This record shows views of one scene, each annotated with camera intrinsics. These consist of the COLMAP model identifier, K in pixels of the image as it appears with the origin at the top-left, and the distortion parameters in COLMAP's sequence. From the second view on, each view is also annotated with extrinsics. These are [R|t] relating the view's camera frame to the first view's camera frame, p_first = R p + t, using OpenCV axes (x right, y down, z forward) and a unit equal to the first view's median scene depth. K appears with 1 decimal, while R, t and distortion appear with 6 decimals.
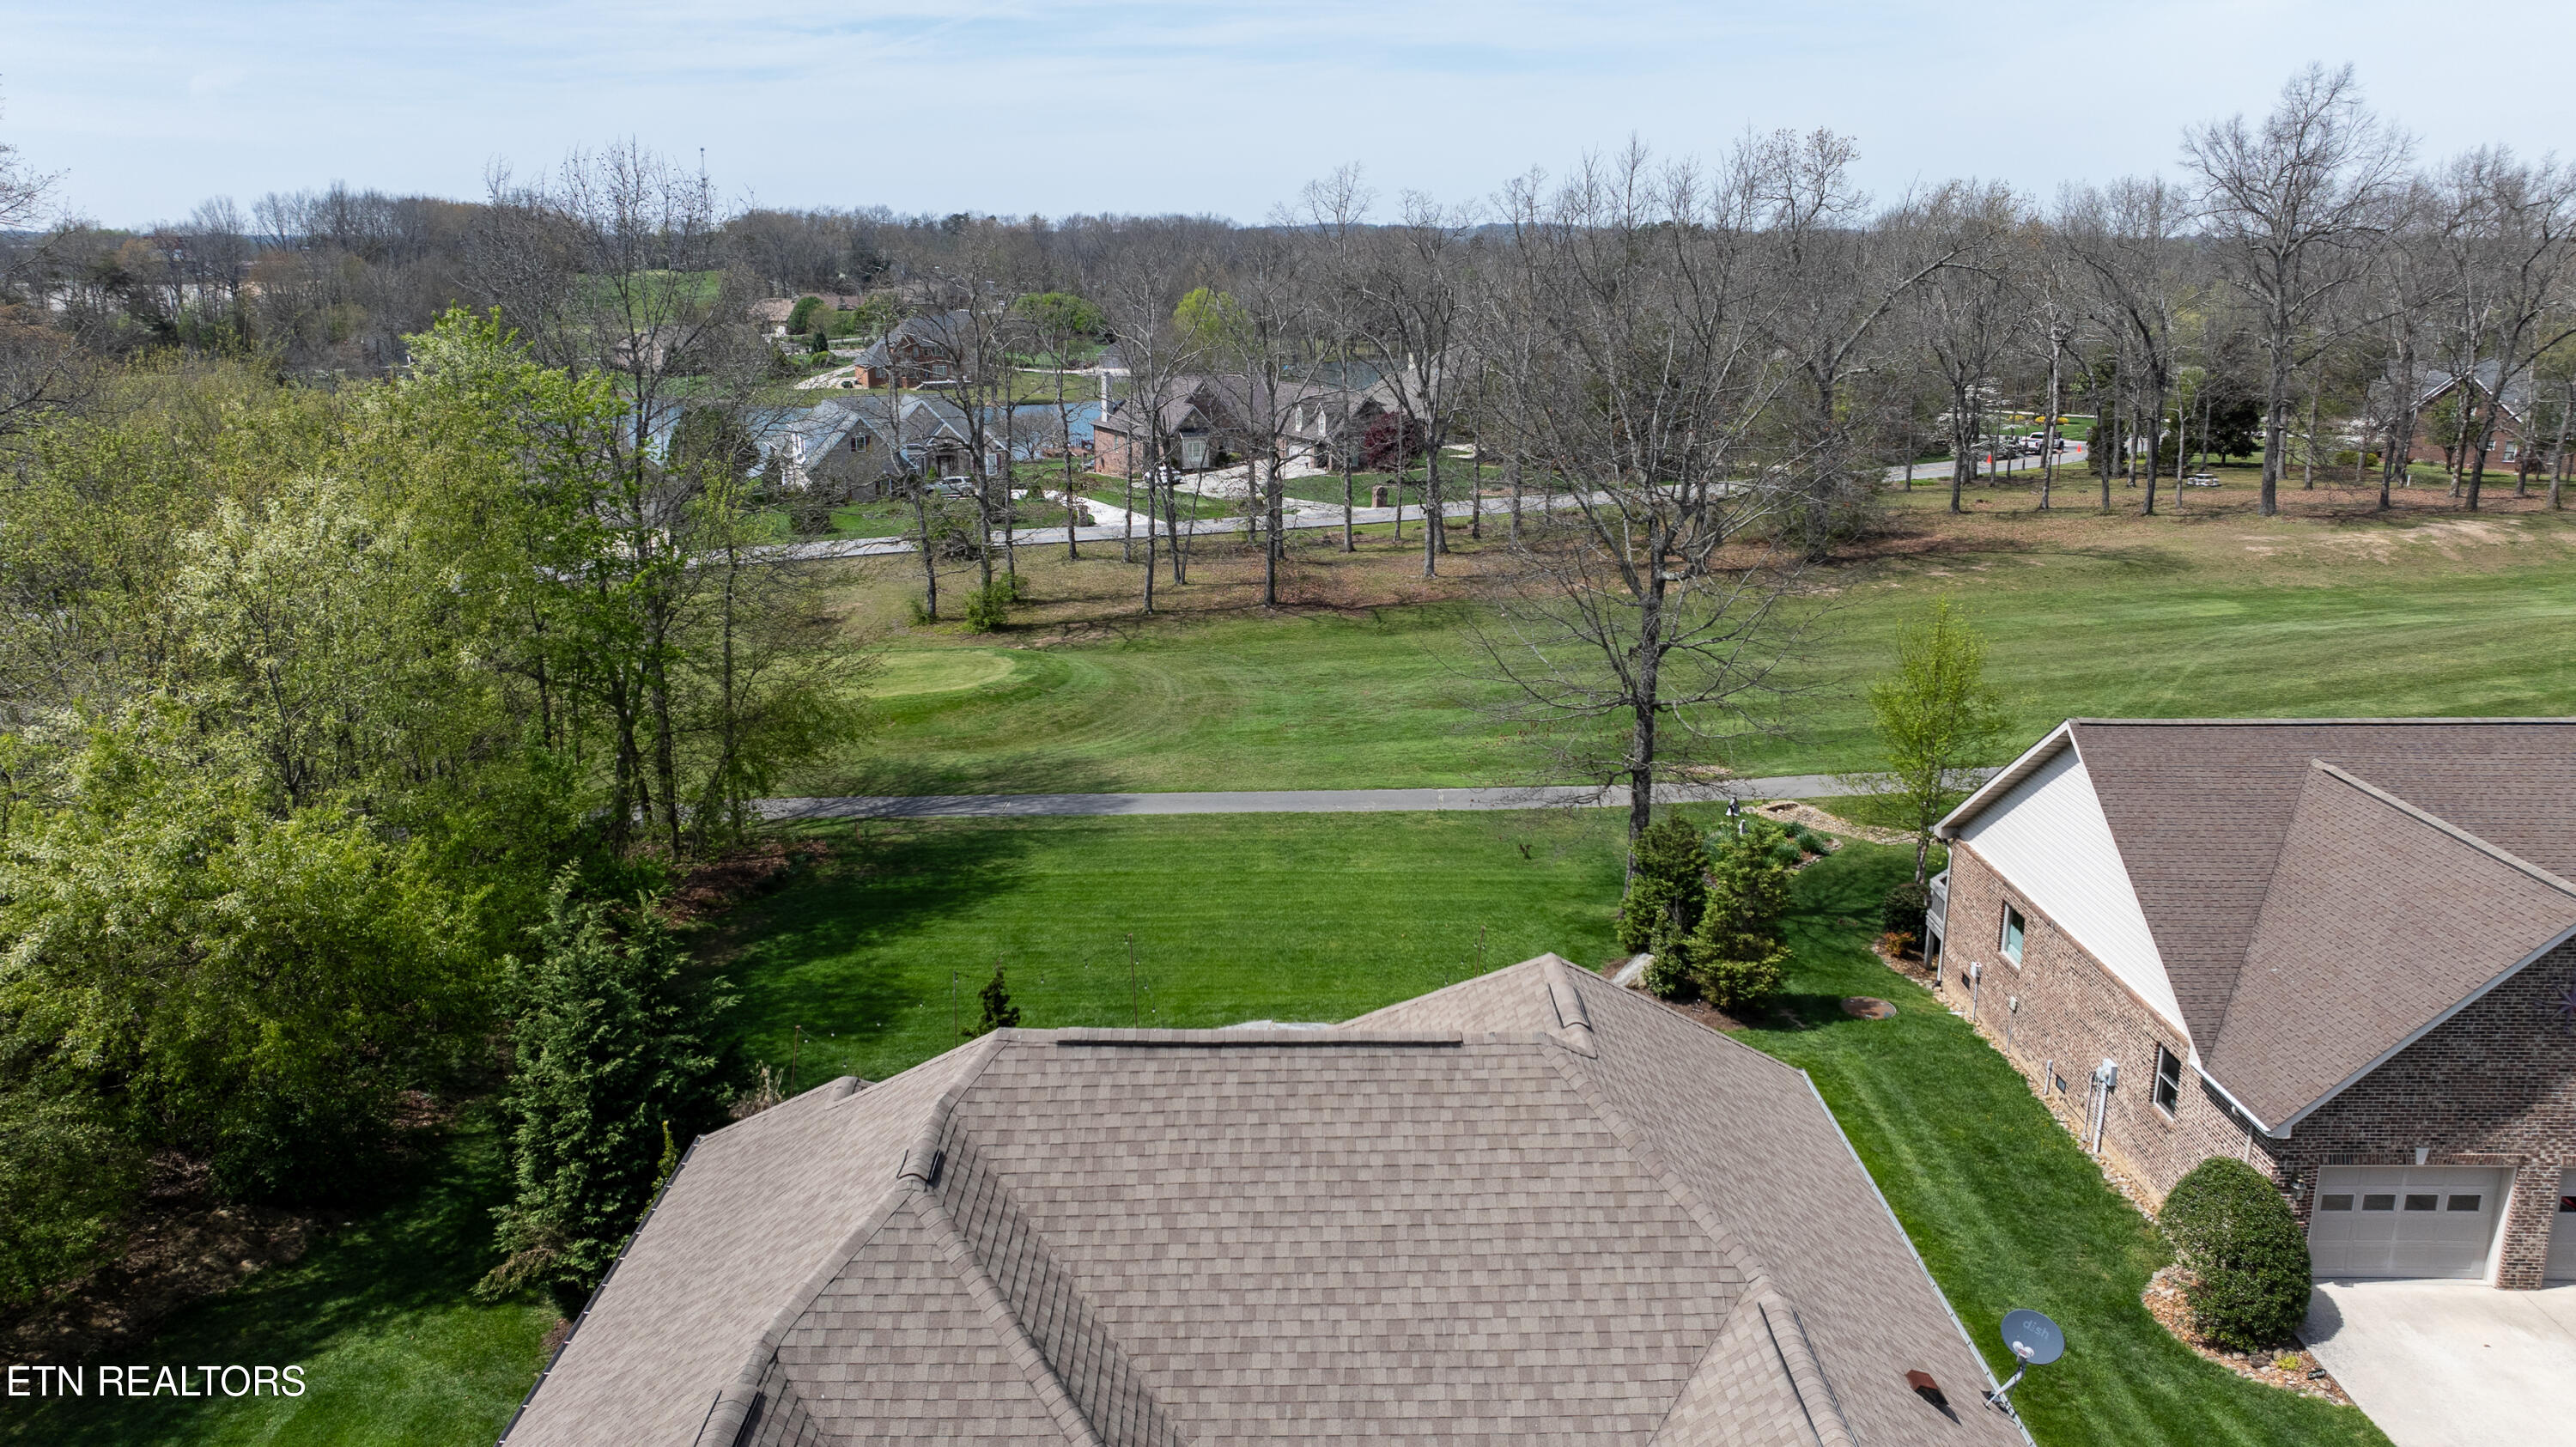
lens RADIAL K [[1806.1, 0, 1271.0], [0, 1806.1, 727.2], [0, 0, 1]] dist [-0.043712, 0.038614]
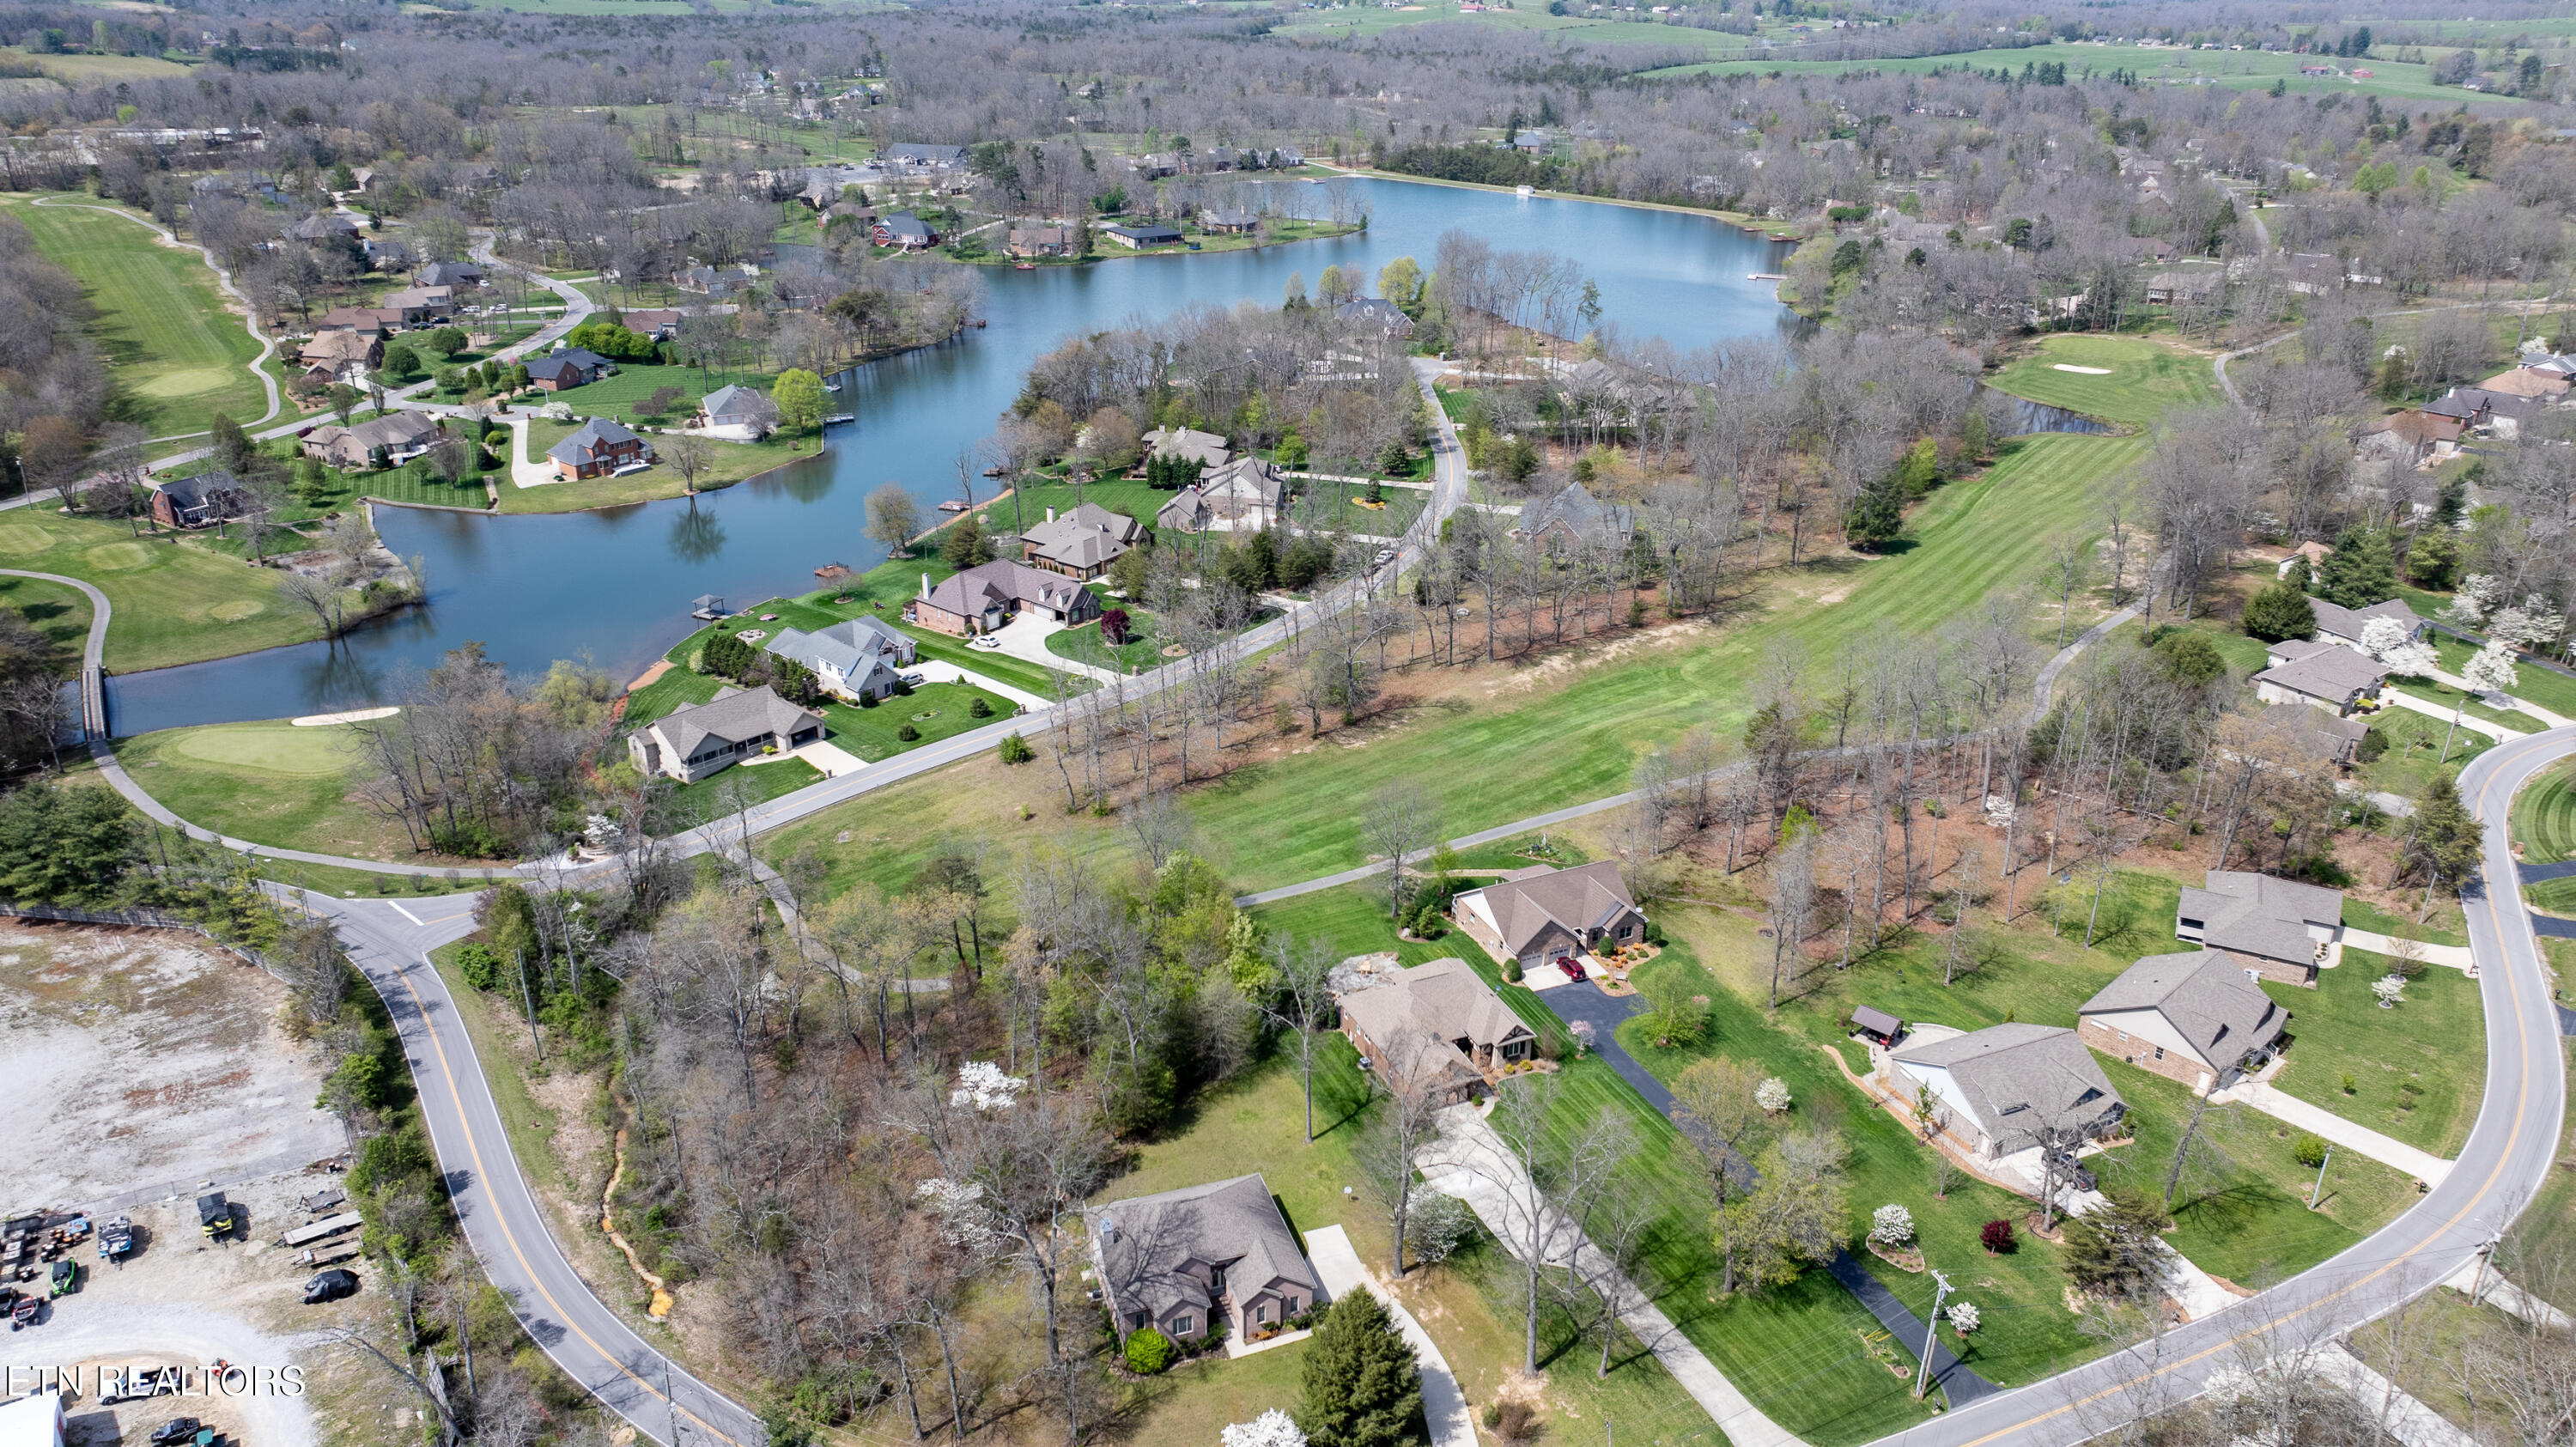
lens RADIAL K [[1806.1, 0, 1280.8], [0, 1806.1, 708.4], [0, 0, 1]] dist [-0.043712, 0.038614]
pose [[0.913219, -0.168154, 0.371153, -2.767920], [0.108197, 0.978248, 0.176986, -2.072006], [-0.392840, -0.121469, 0.911549, -5.005334]]
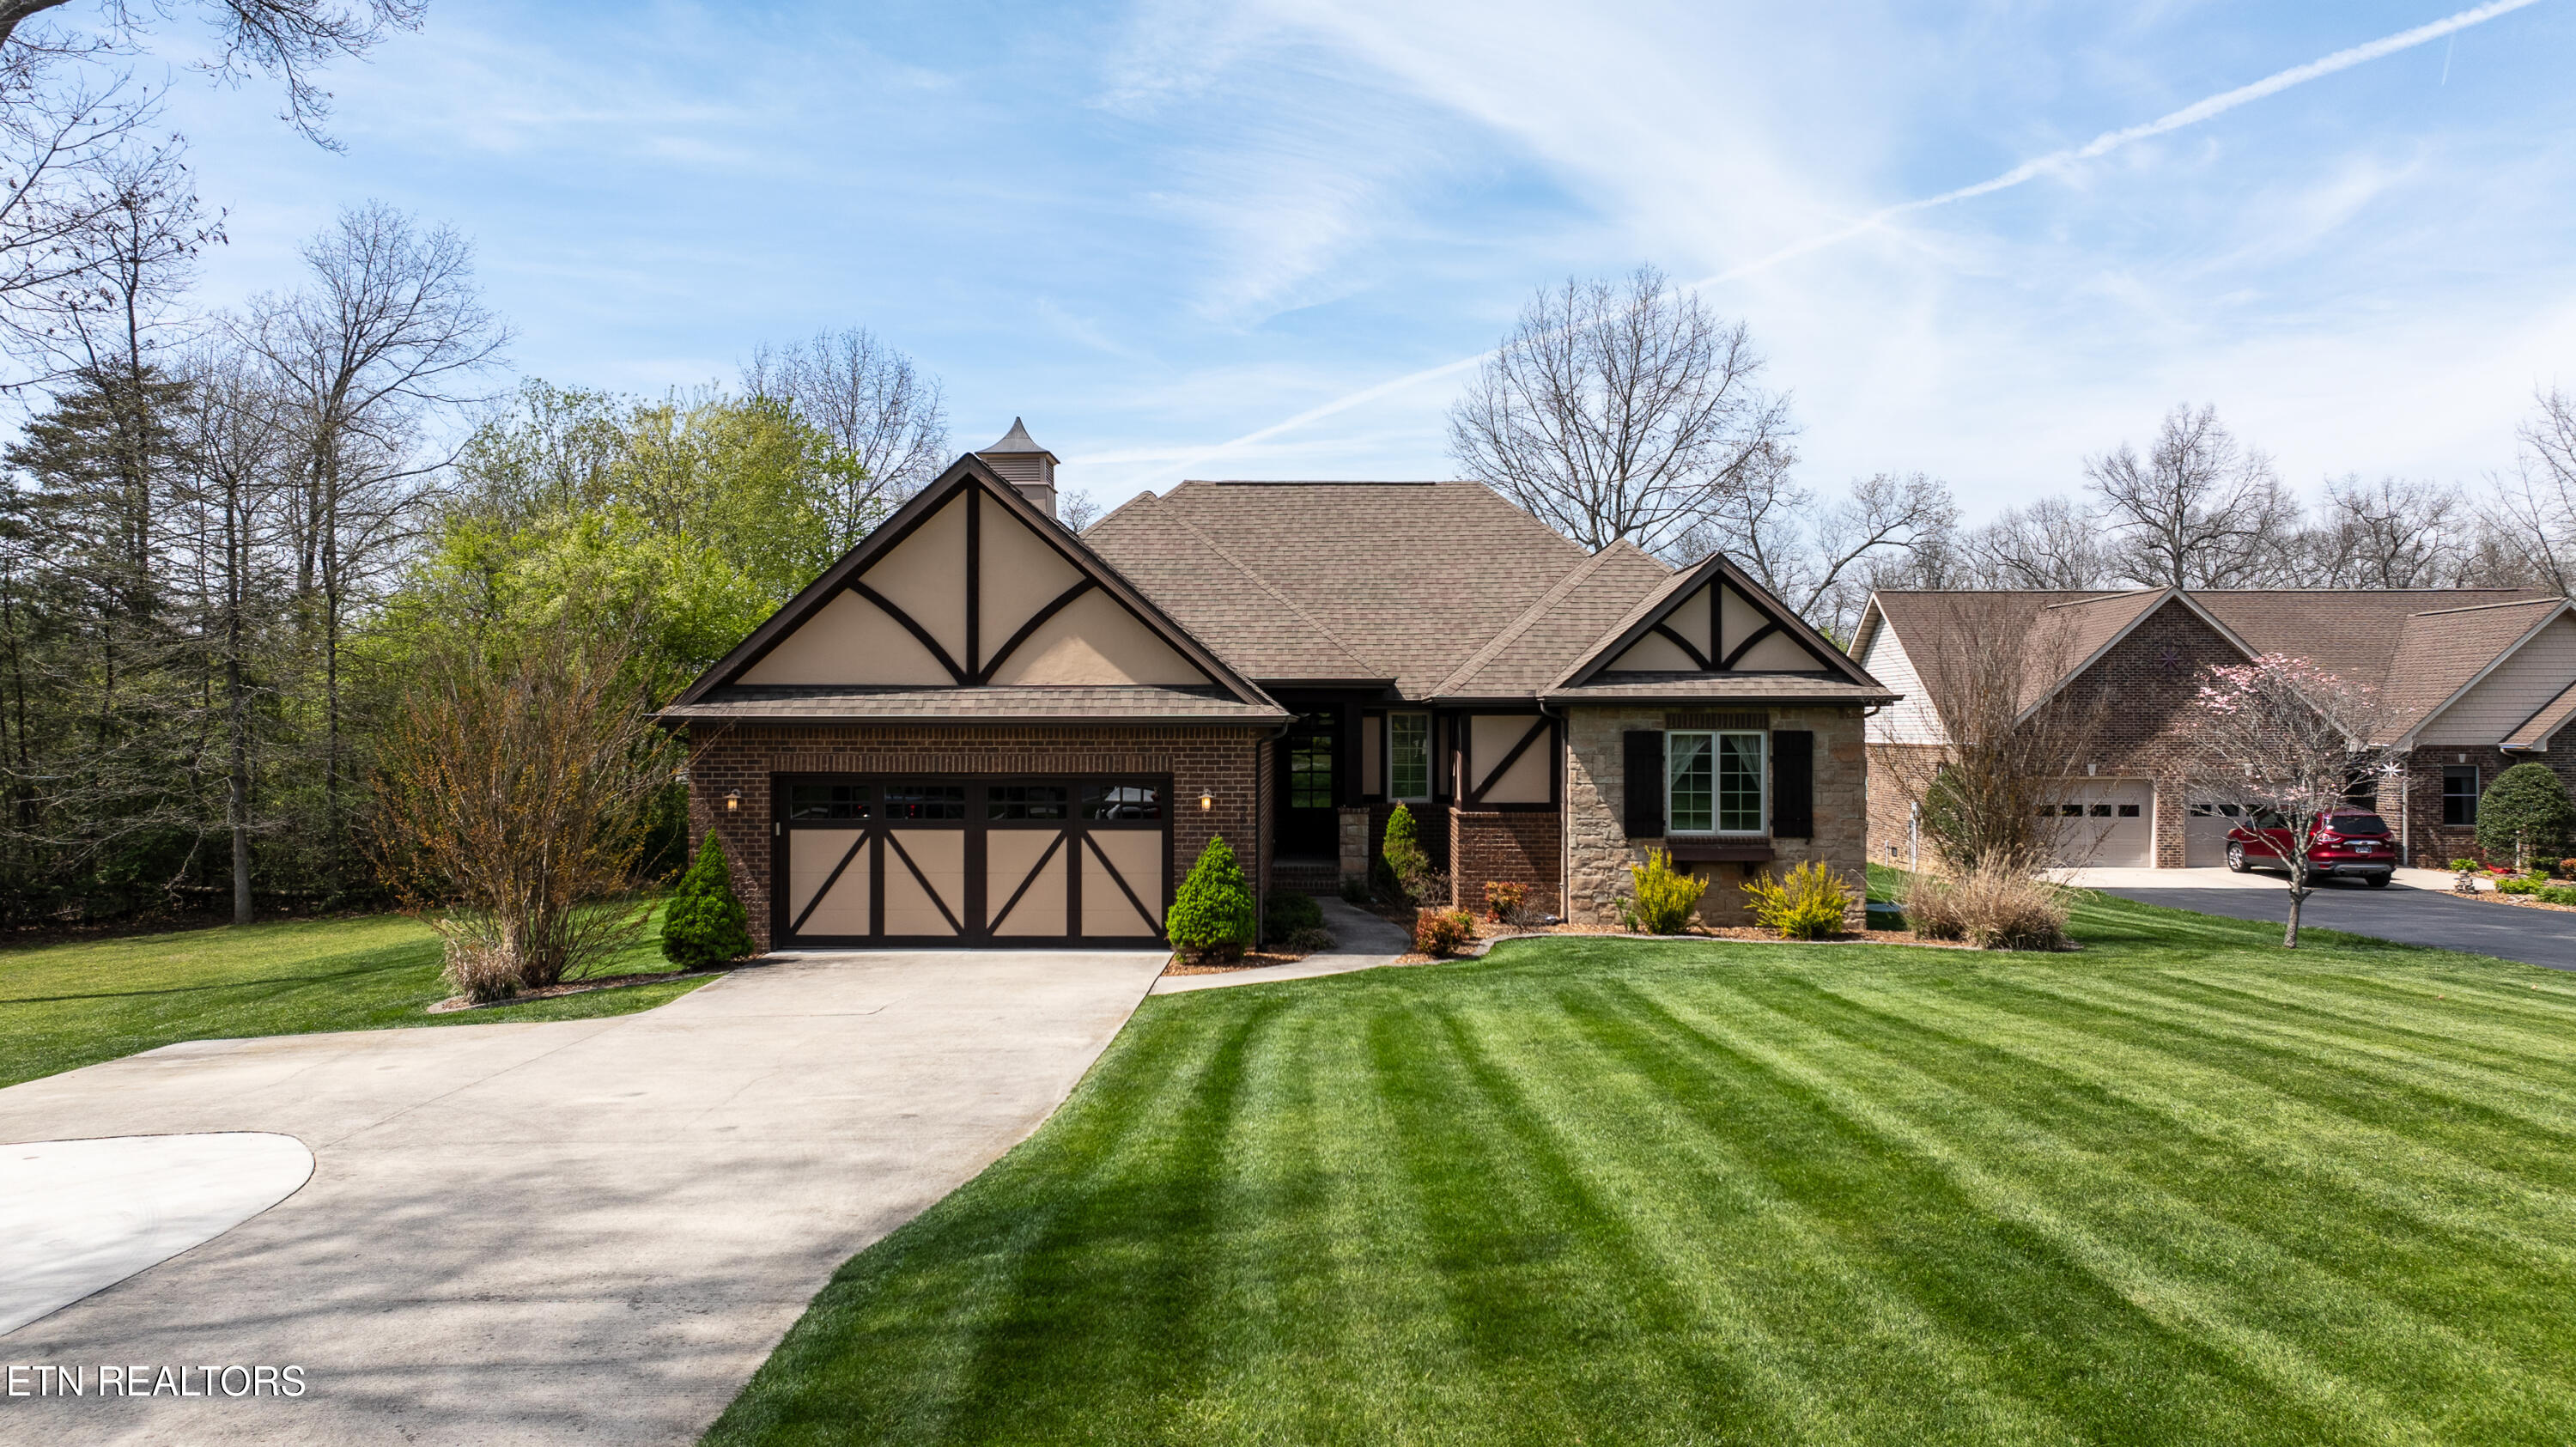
lens RADIAL K [[1806.1, 0, 1294.4], [0, 1806.1, 726.3], [0, 0, 1]] dist [-0.043712, 0.038614]
pose [[0.999917, -0.001595, -0.012761, -0.010174], [-0.001737, 0.966436, -0.256900, 0.580157], [0.012742, 0.256901, 0.966354, -0.473755]]
